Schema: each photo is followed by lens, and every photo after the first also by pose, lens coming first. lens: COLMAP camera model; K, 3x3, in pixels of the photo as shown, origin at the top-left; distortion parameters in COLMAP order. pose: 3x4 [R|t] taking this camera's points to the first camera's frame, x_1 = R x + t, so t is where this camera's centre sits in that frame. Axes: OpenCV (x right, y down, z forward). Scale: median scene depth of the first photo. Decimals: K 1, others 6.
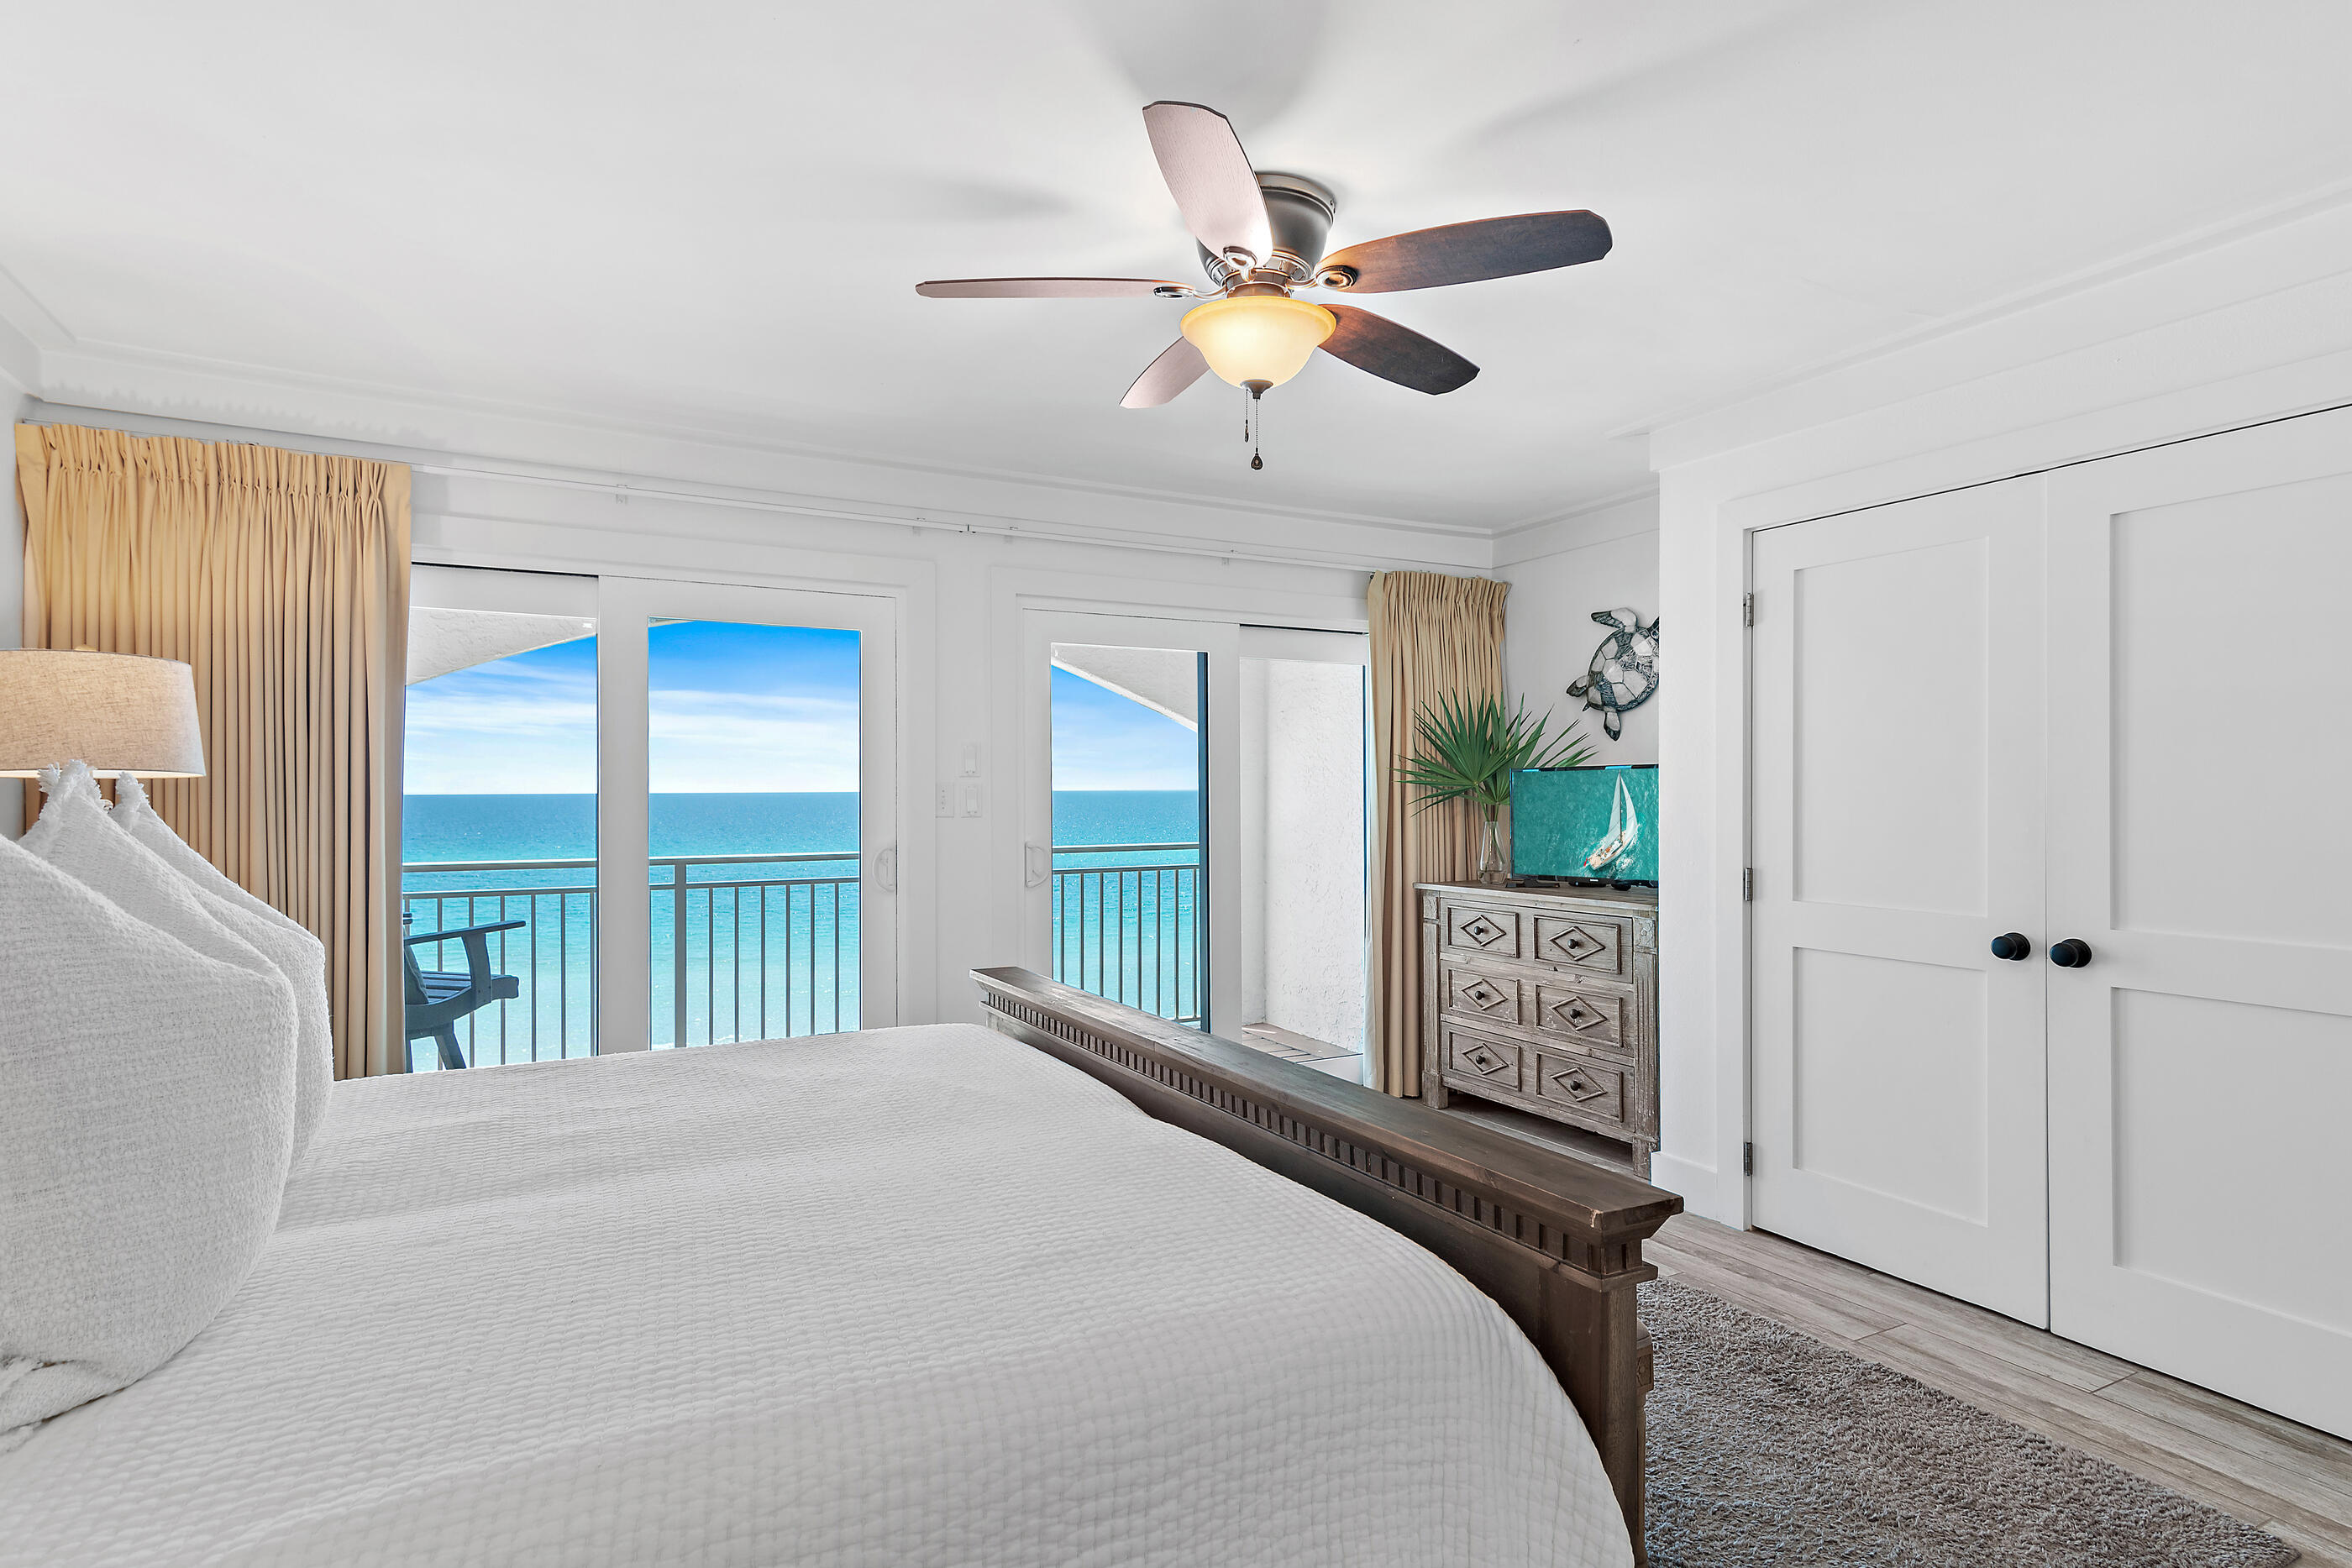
lens RADIAL K [[1180.9, 0, 1187.8], [0, 1180.9, 789.5], [0, 0, 1]] dist [0.007217, 0.001092]
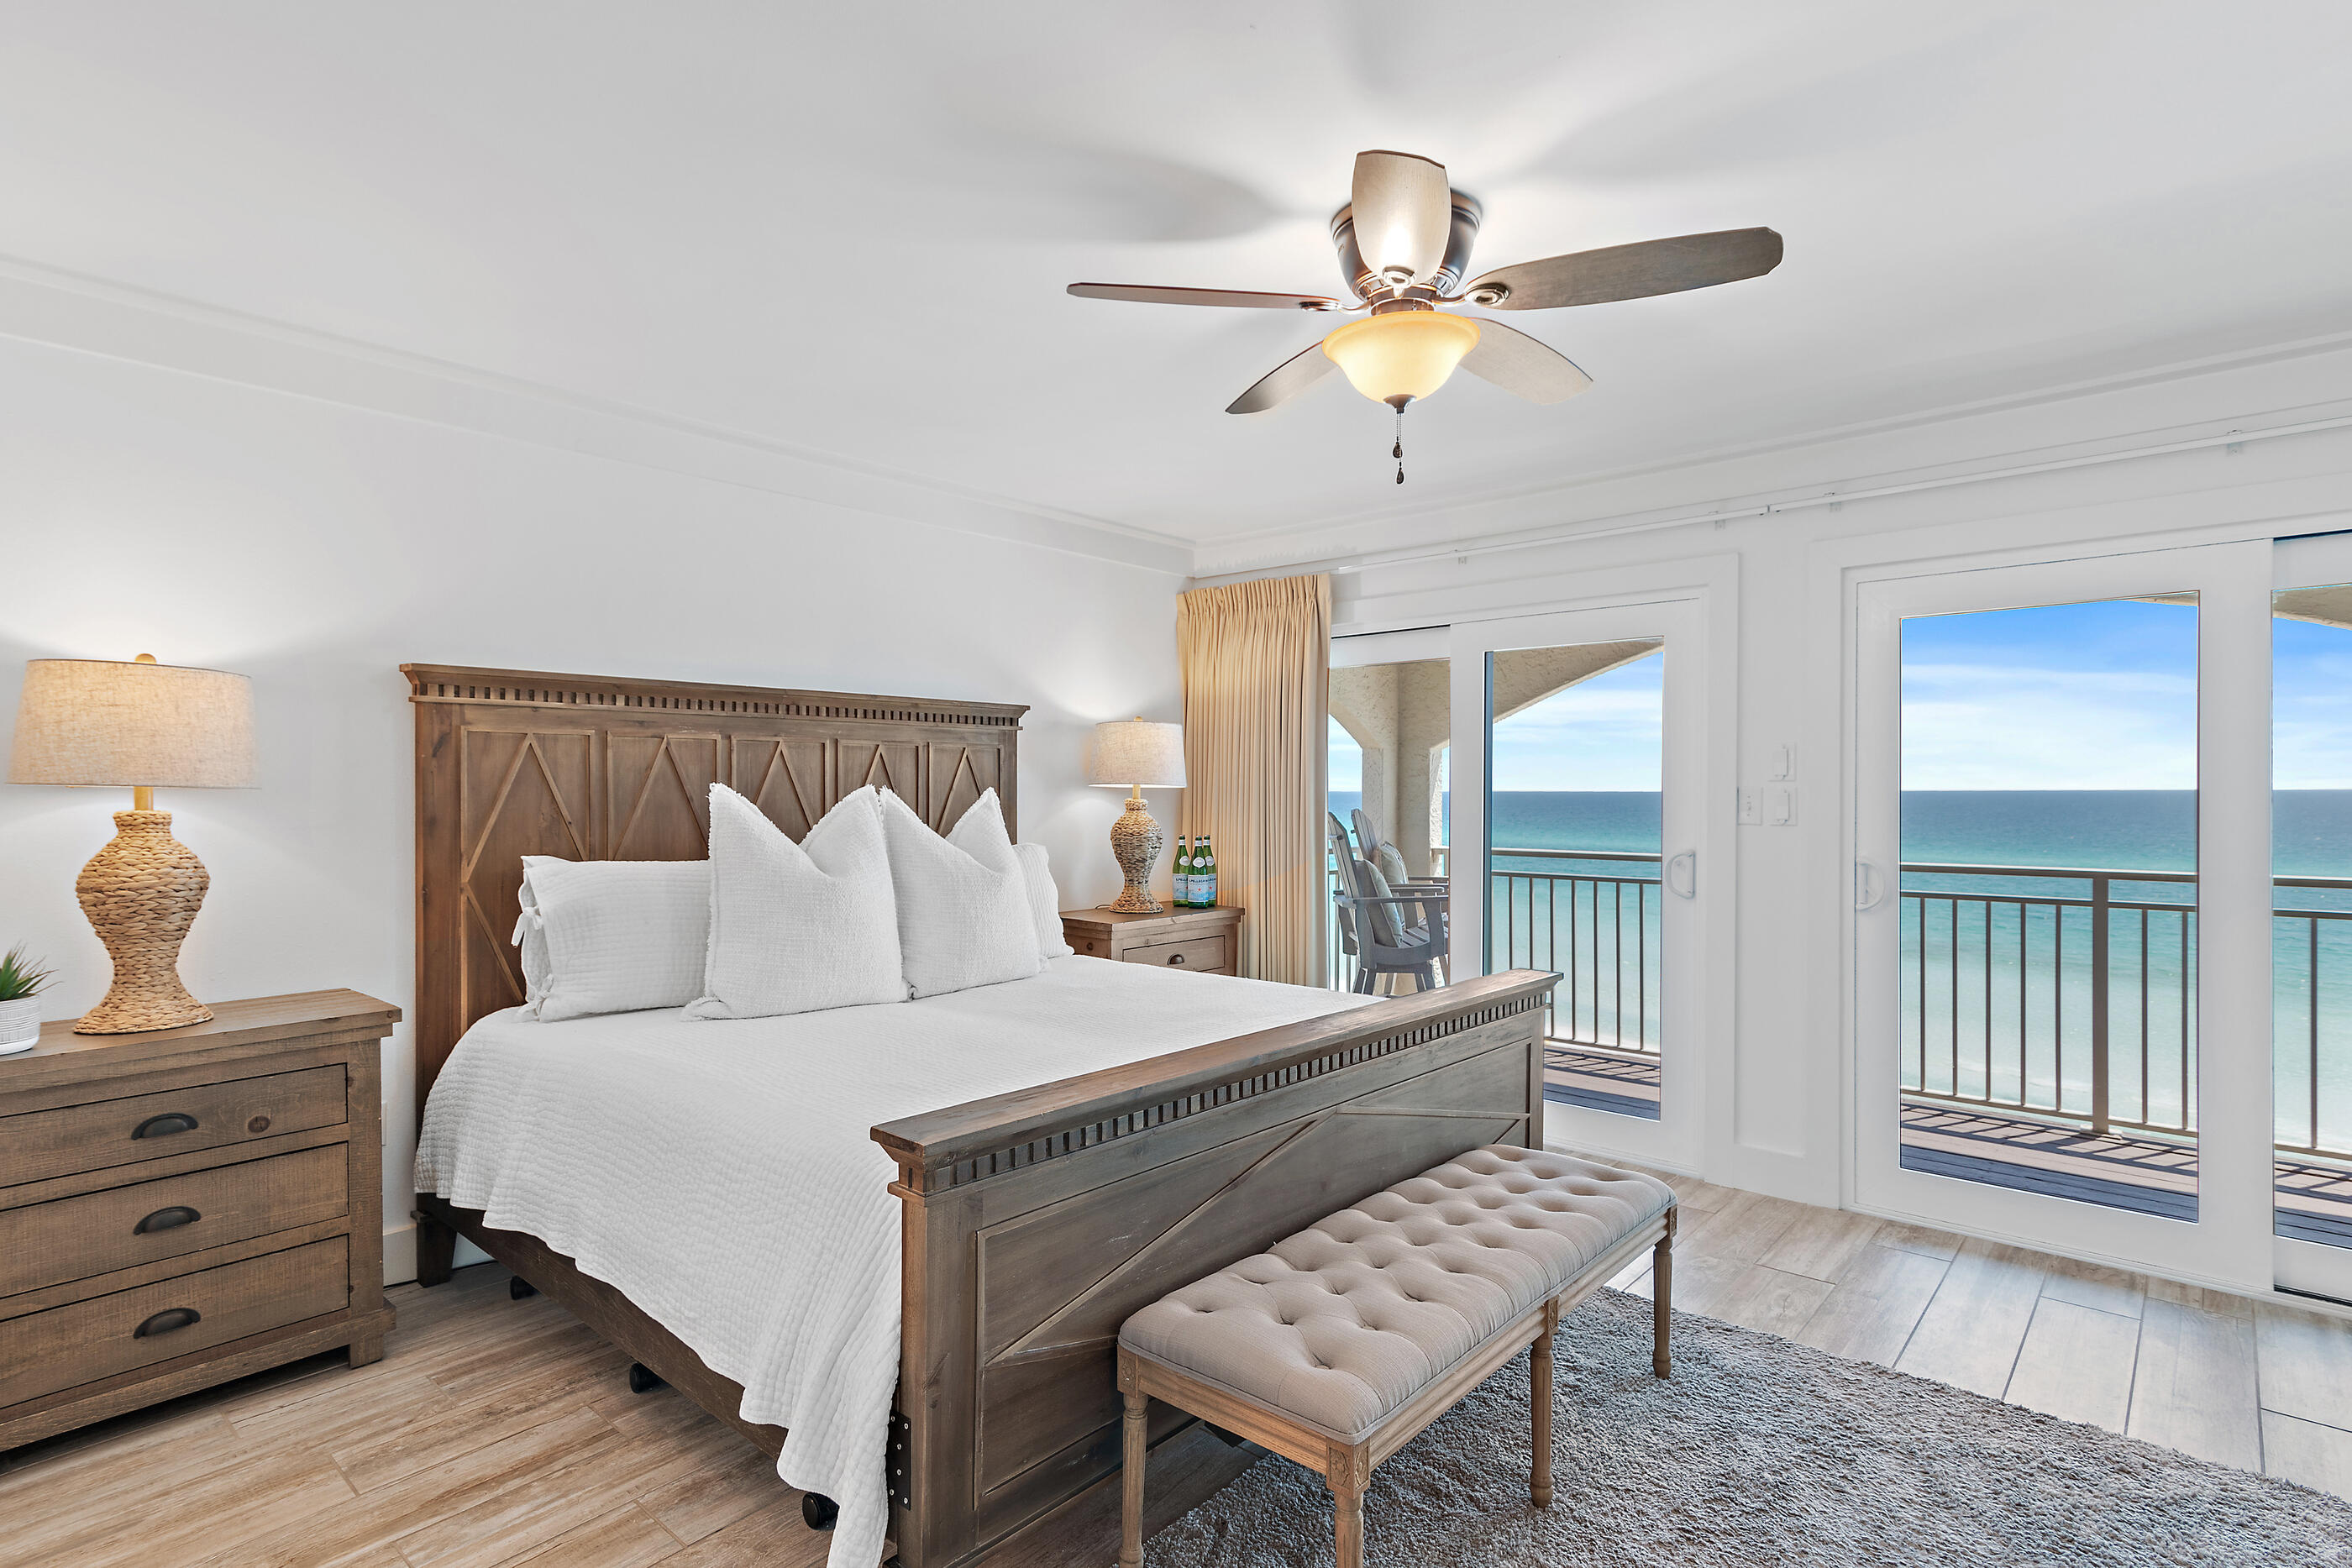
lens RADIAL K [[1180.9, 0, 1187.8], [0, 1180.9, 789.5], [0, 0, 1]] dist [0.007217, 0.001092]
pose [[0.351425, 0.000344, -0.936216, 0.508920], [-0.001333, 0.999999, -0.000133, -0.002512], [0.936215, 0.001294, 0.351425, 0.250686]]
